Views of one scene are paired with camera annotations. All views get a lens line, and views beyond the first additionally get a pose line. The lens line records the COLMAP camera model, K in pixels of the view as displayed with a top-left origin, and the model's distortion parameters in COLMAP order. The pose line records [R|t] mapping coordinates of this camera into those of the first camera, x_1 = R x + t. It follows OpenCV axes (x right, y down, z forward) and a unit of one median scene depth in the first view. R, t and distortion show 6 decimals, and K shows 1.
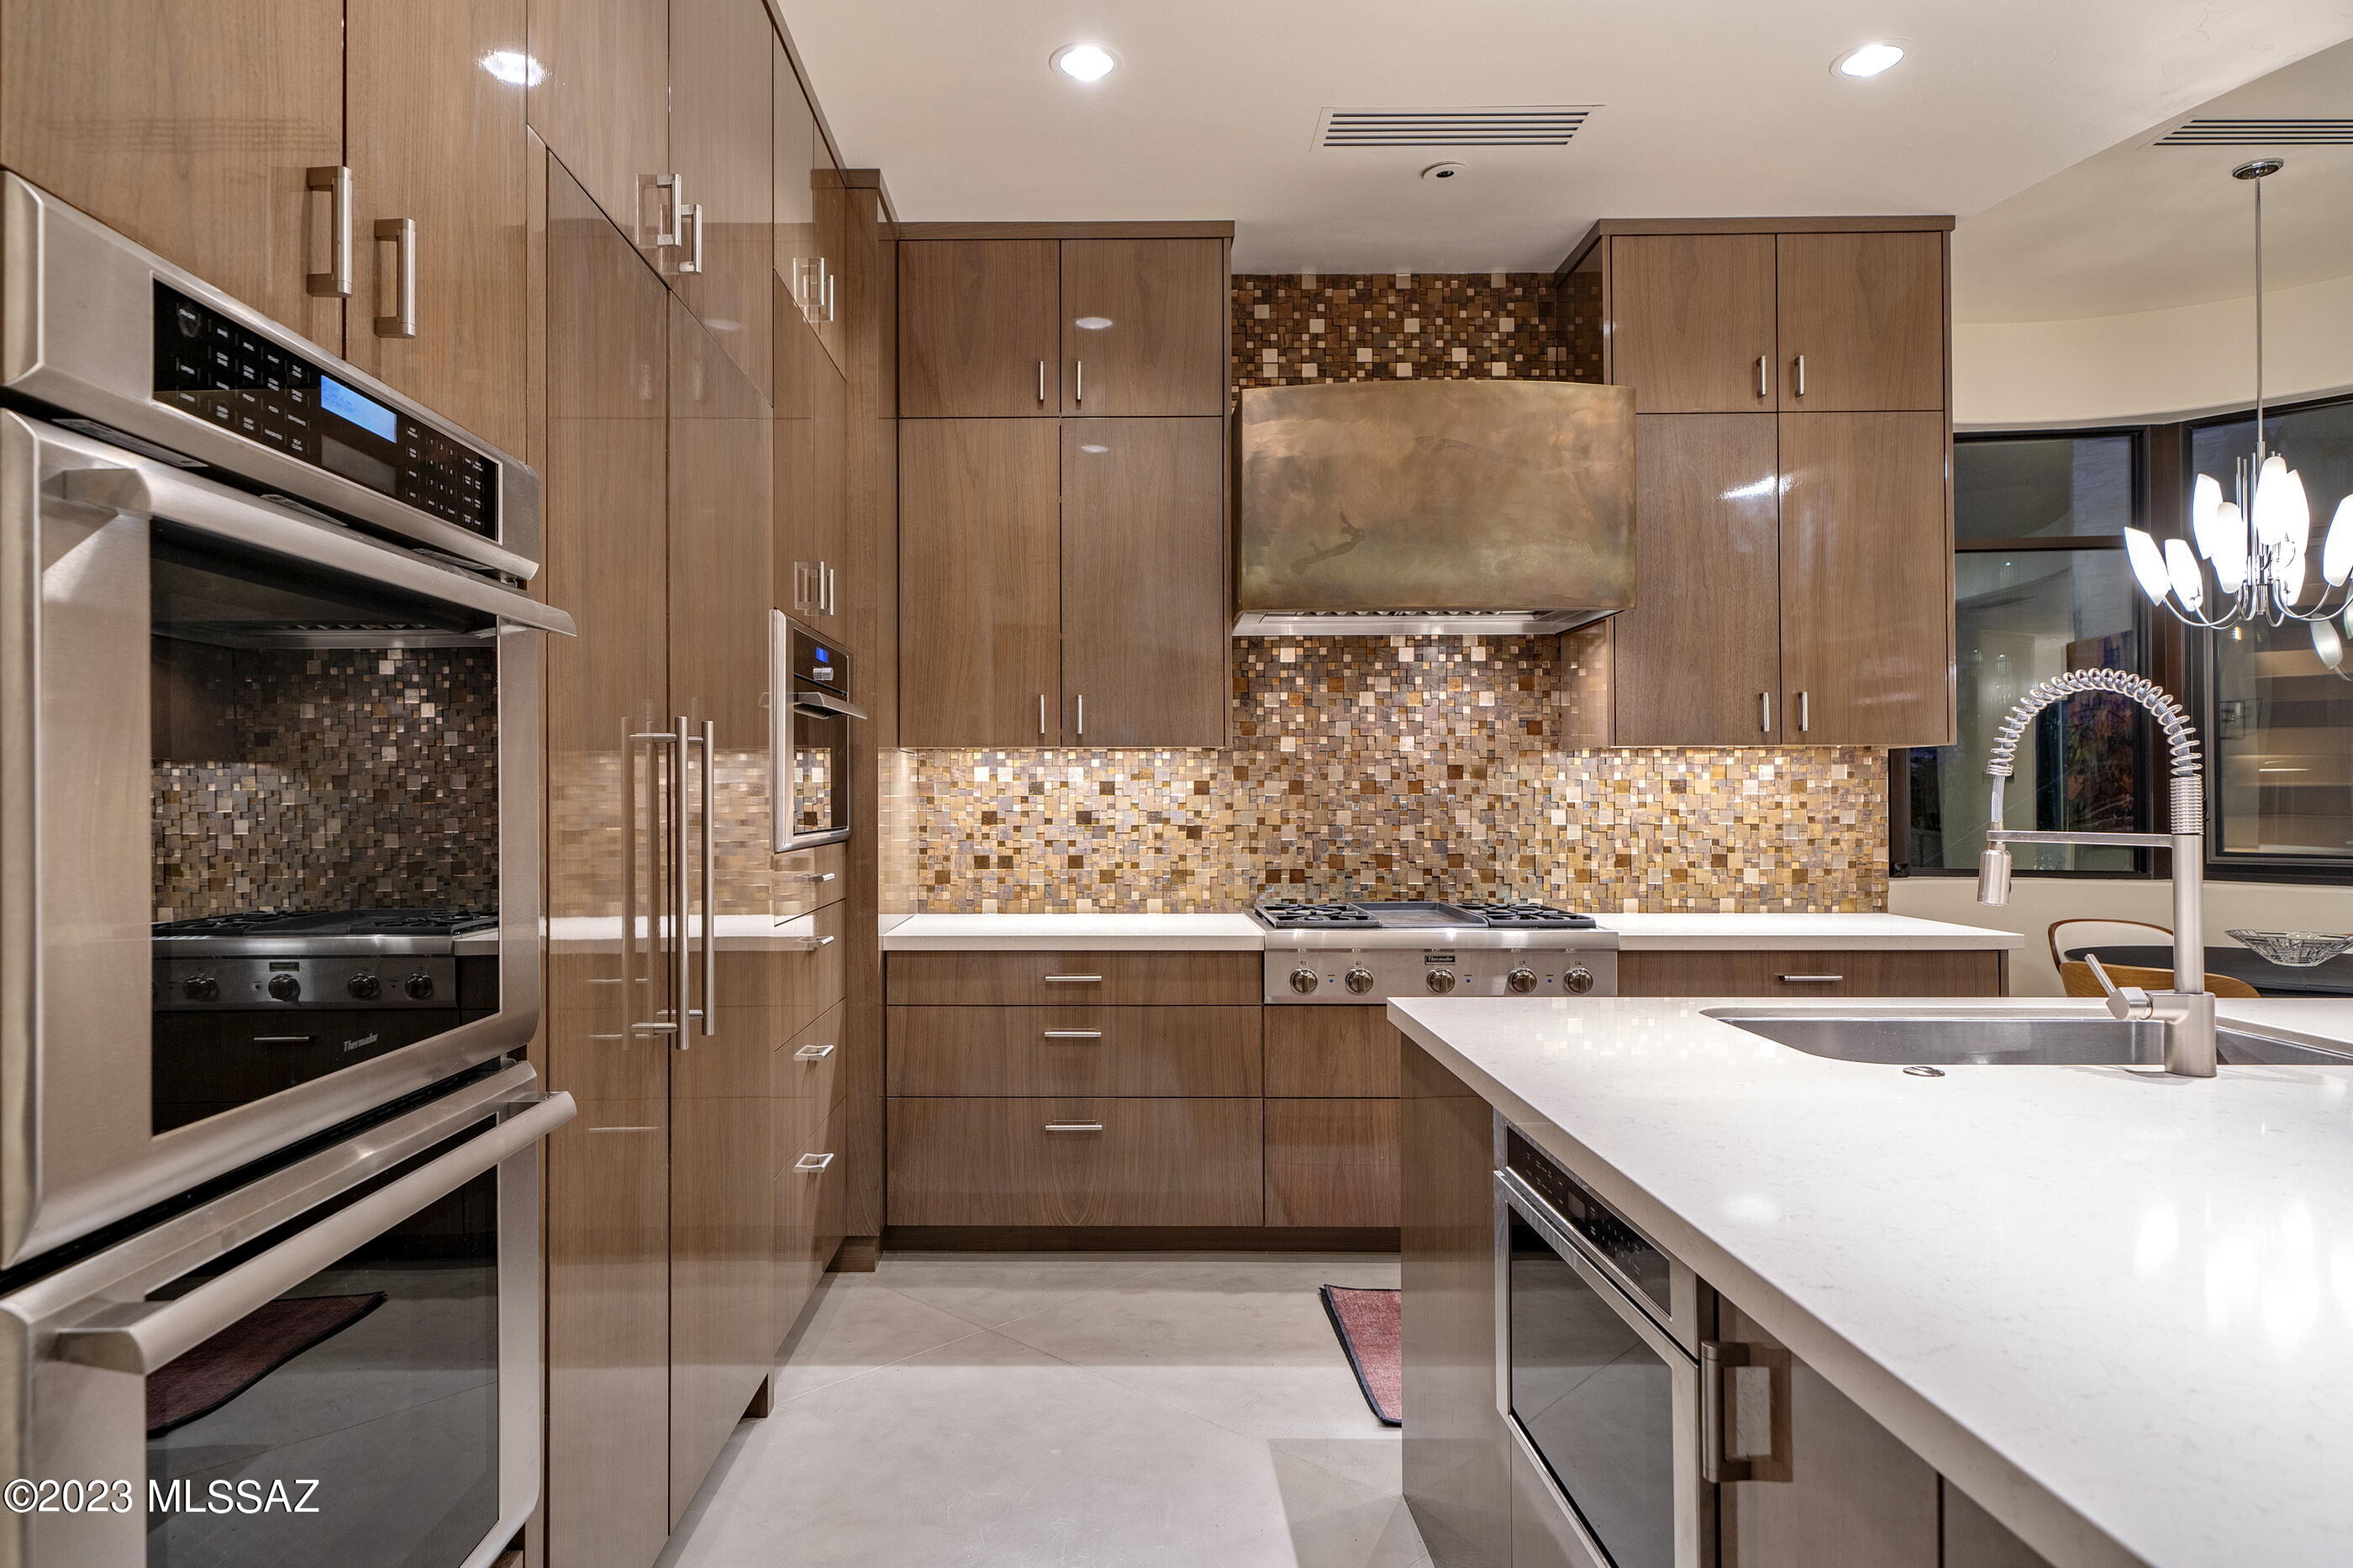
lens RADIAL K [[1253.7, 0, 1085.1], [0, 1253.7, 790.6], [0, 0, 1]] dist [0.001950, 0.000496]
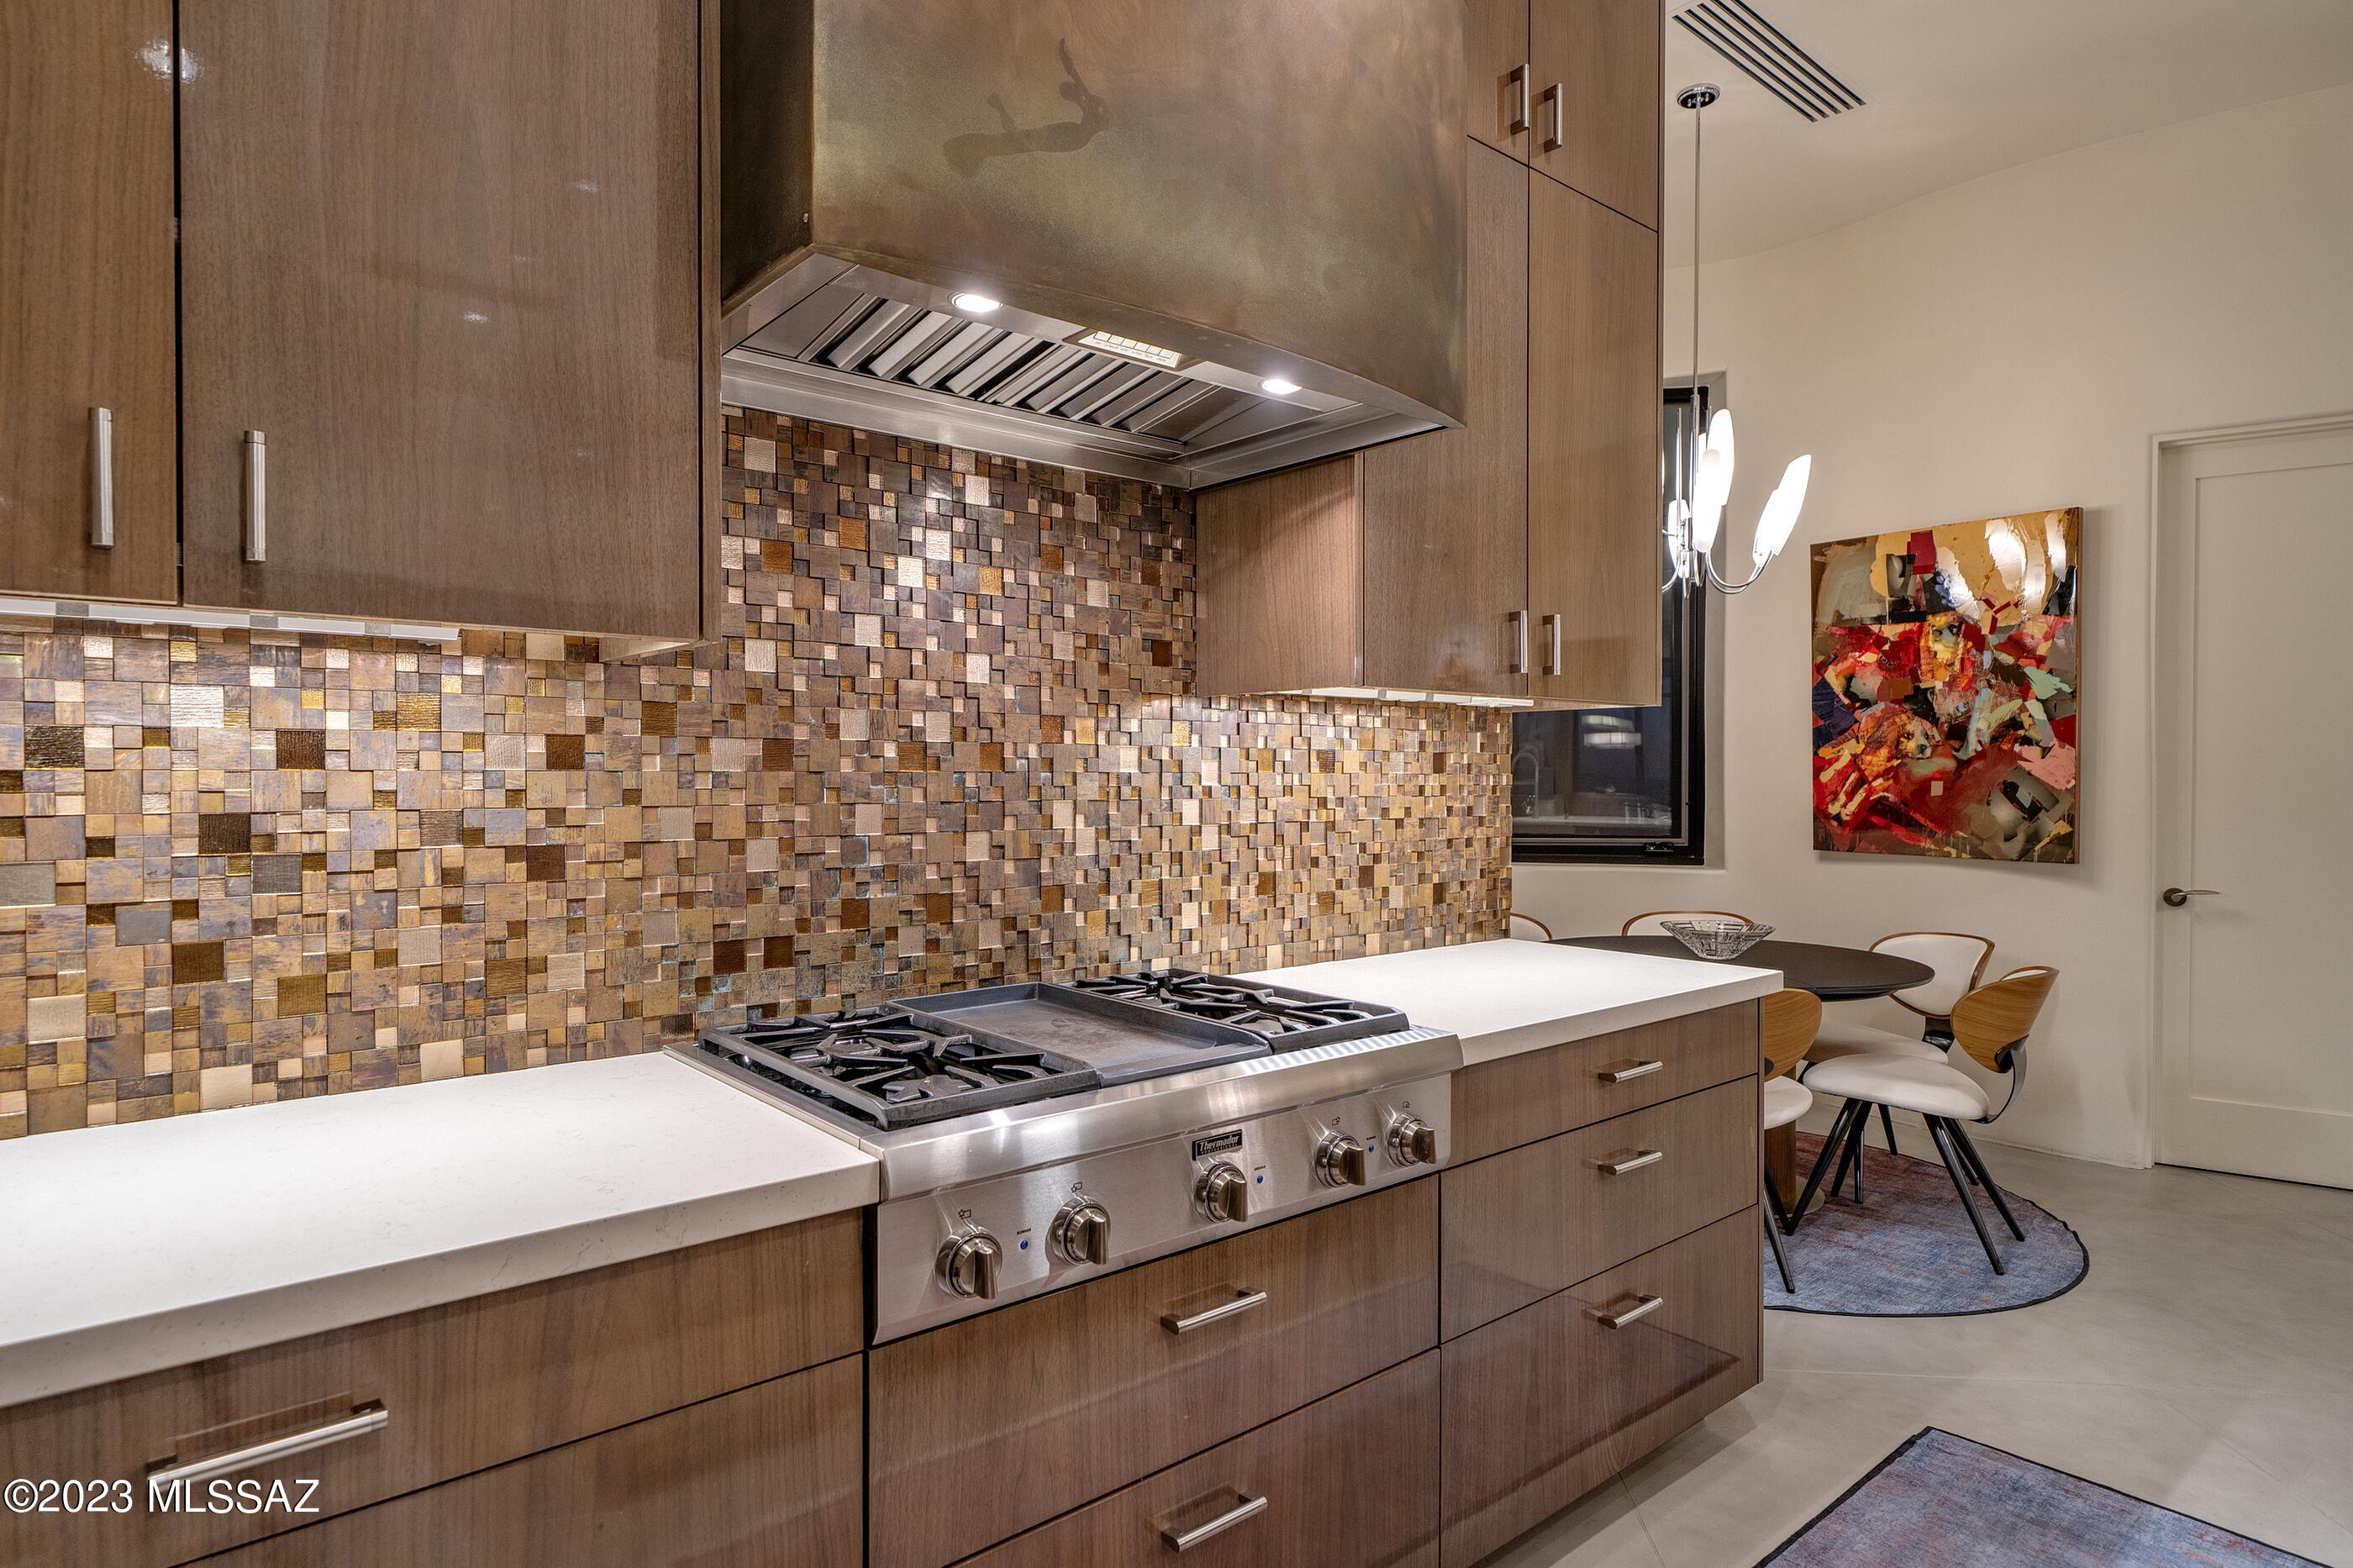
lens RADIAL K [[1283.8, 0, 1010.3], [0, 1283.8, 792.9], [0, 0, 1]] dist [0.000577, 0.000278]
pose [[0.800081, -0.004543, 0.599874, -0.040100], [-0.007052, 0.999831, 0.016977, 0.002990], [-0.599850, -0.017814, 0.799914, 0.582967]]
